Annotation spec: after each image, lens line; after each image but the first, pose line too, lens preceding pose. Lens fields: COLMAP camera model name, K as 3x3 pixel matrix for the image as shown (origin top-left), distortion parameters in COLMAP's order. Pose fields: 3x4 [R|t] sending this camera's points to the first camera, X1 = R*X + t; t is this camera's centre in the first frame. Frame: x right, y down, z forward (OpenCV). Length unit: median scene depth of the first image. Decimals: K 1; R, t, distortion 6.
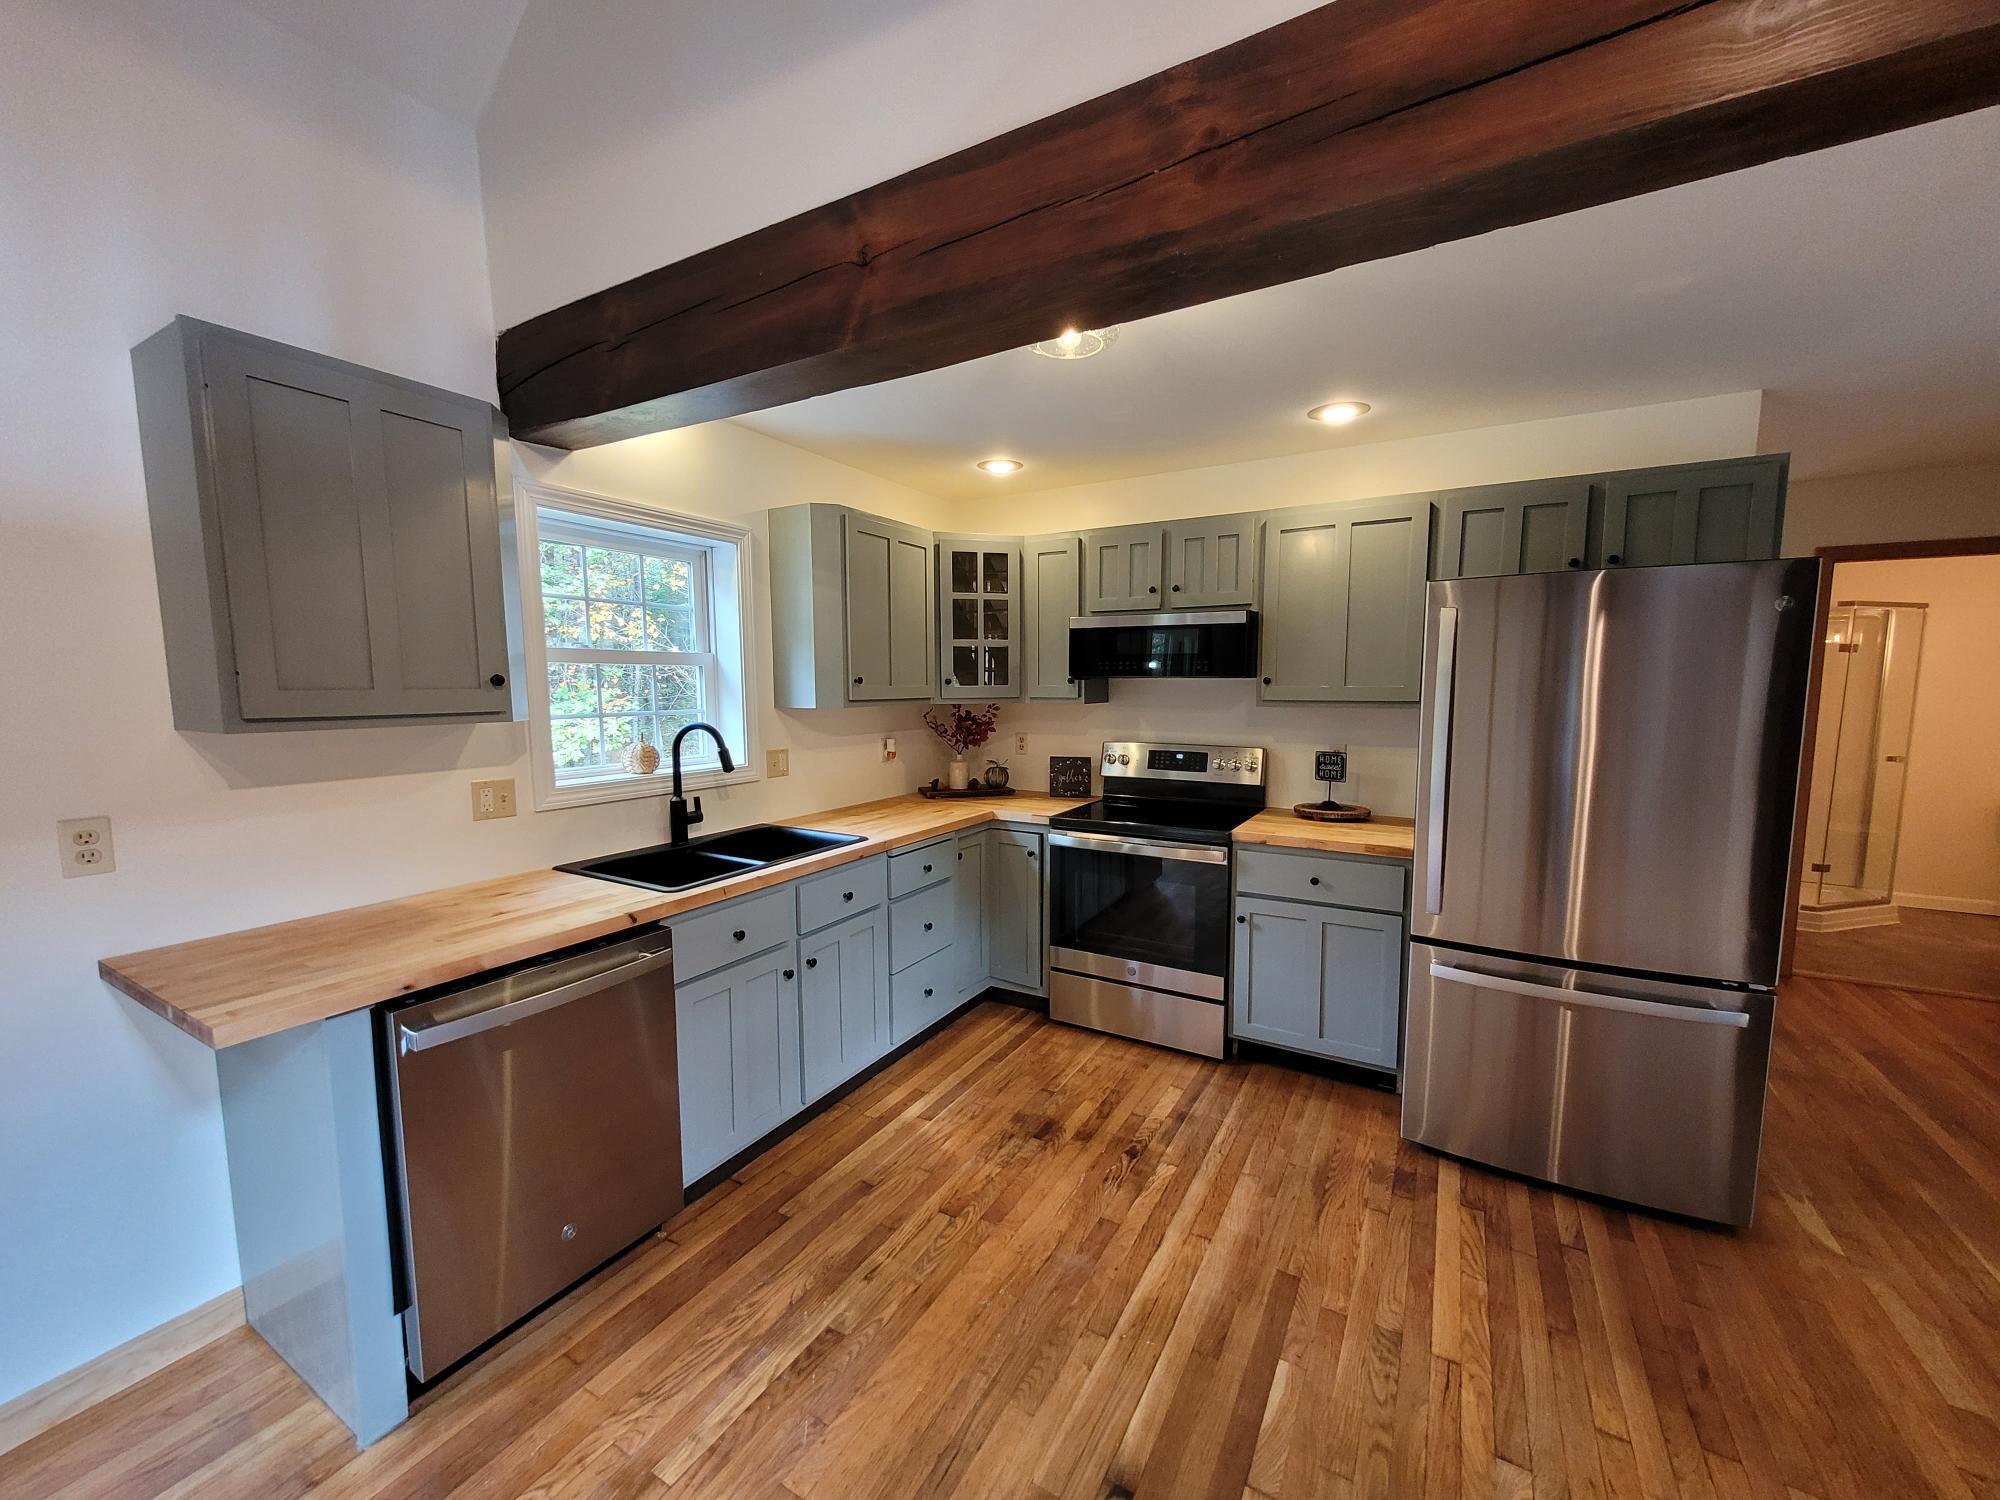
lens RADIAL K [[778.8, 0, 1007.8], [0, 778.8, 762.0], [0, 0, 1]] dist [-0.000669, 0.000330]
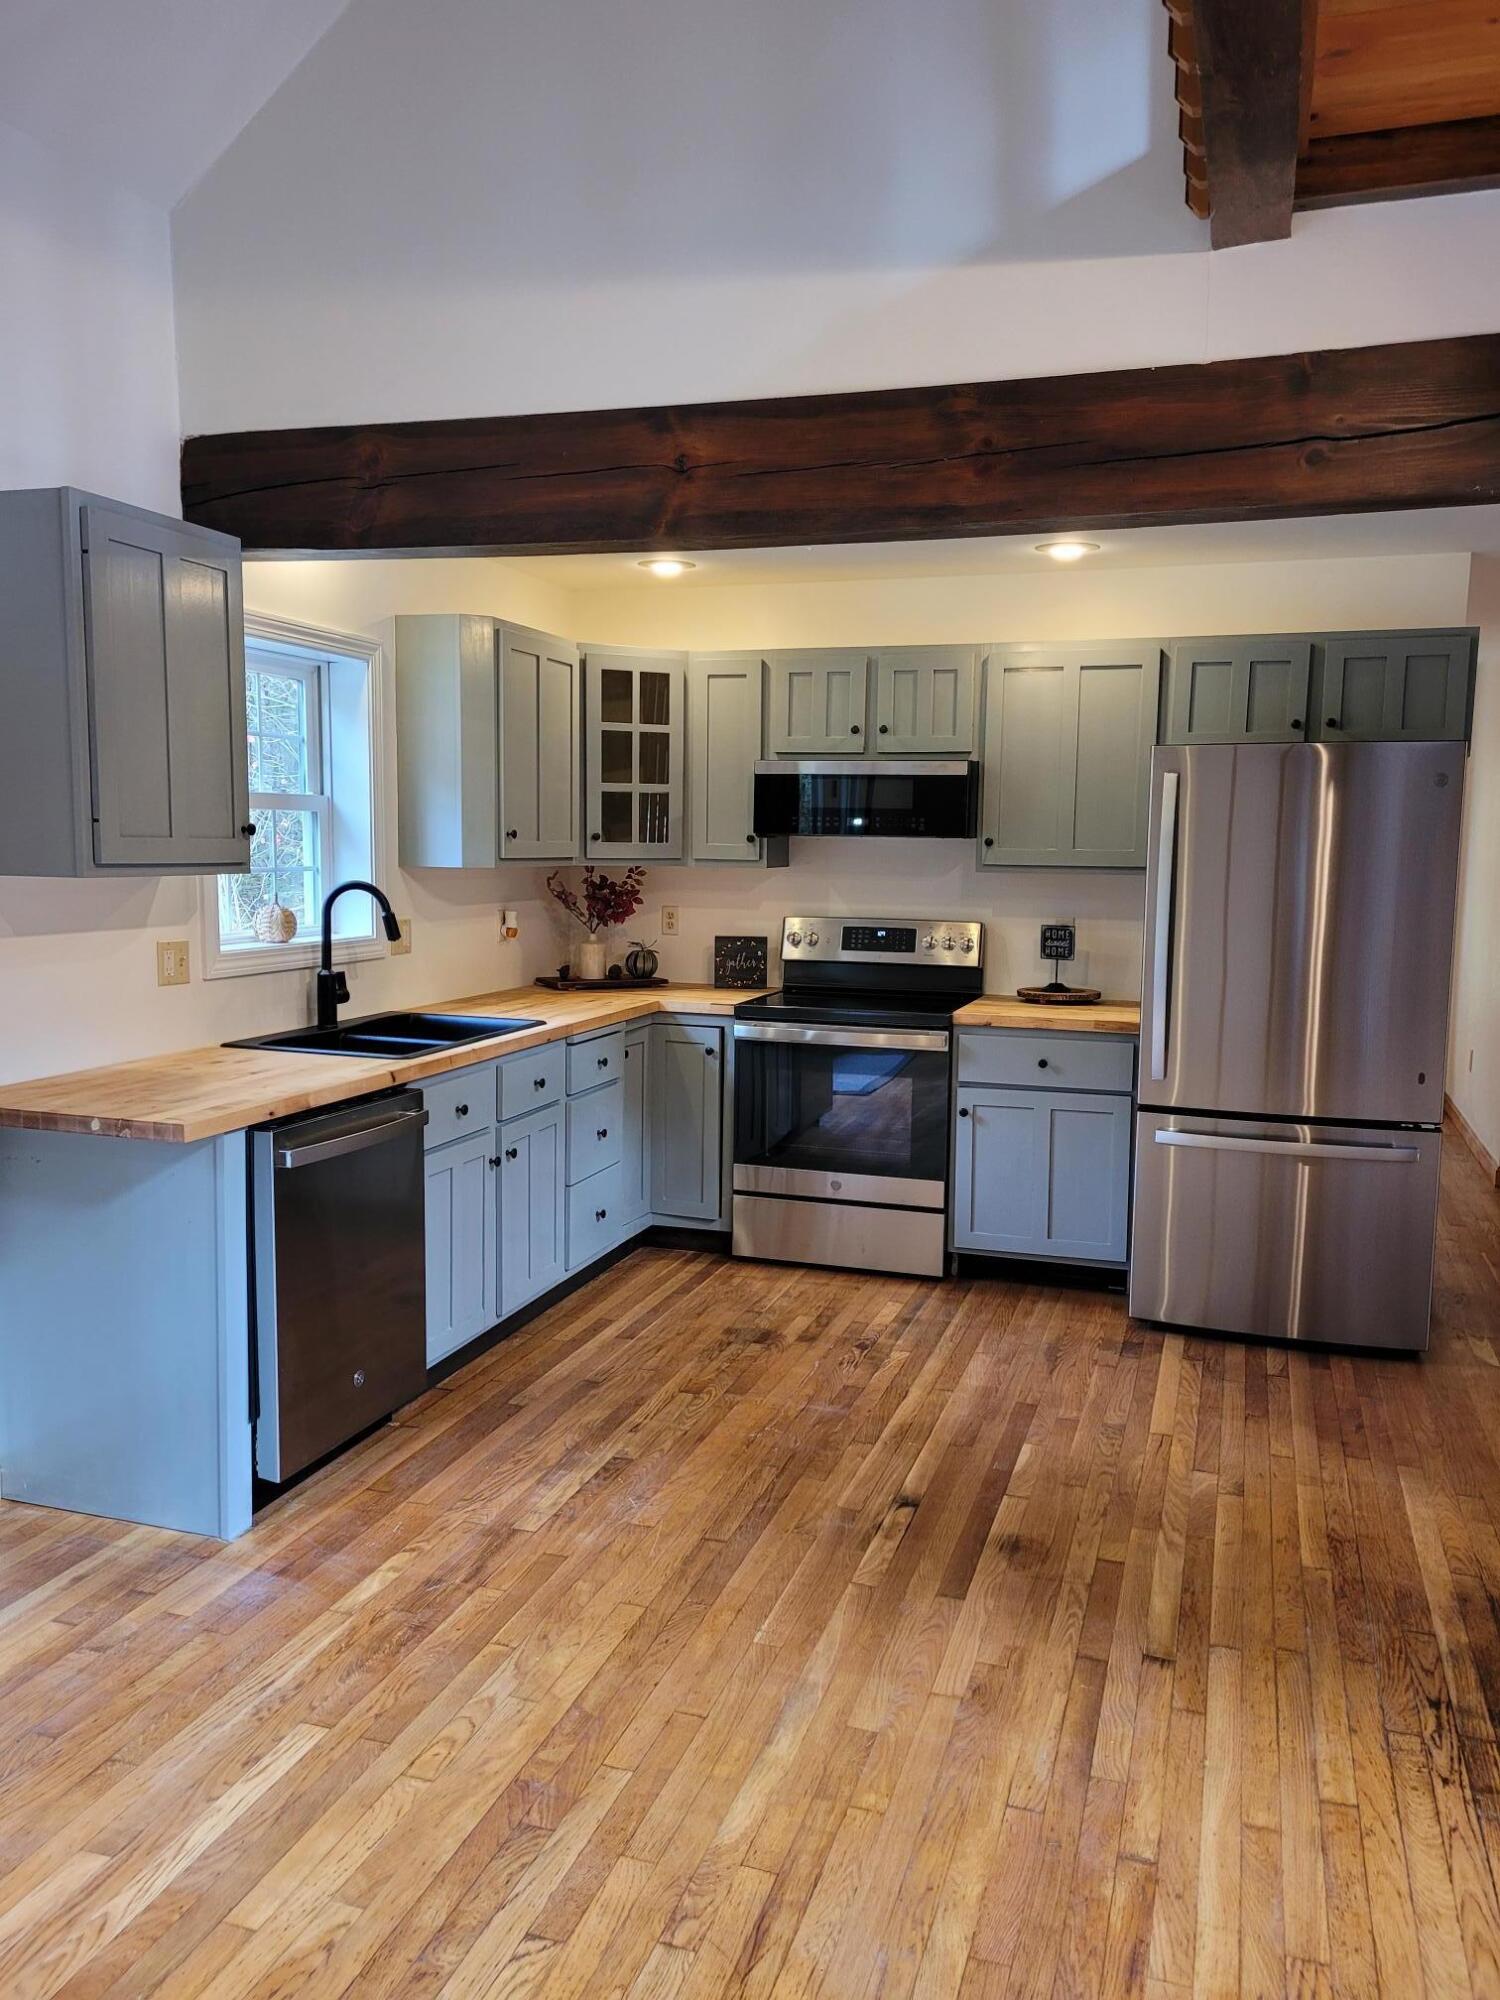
lens RADIAL K [[1515.9, 0, 753.5], [0, 1515.9, 1012.8], [0, 0, 1]] dist [0.040876, -0.002237]
pose [[0.978934, -0.008071, 0.204019, -0.334608], [0.005233, 0.999882, 0.014445, 0.074840], [-0.204112, -0.013073, 0.978860, -0.748690]]
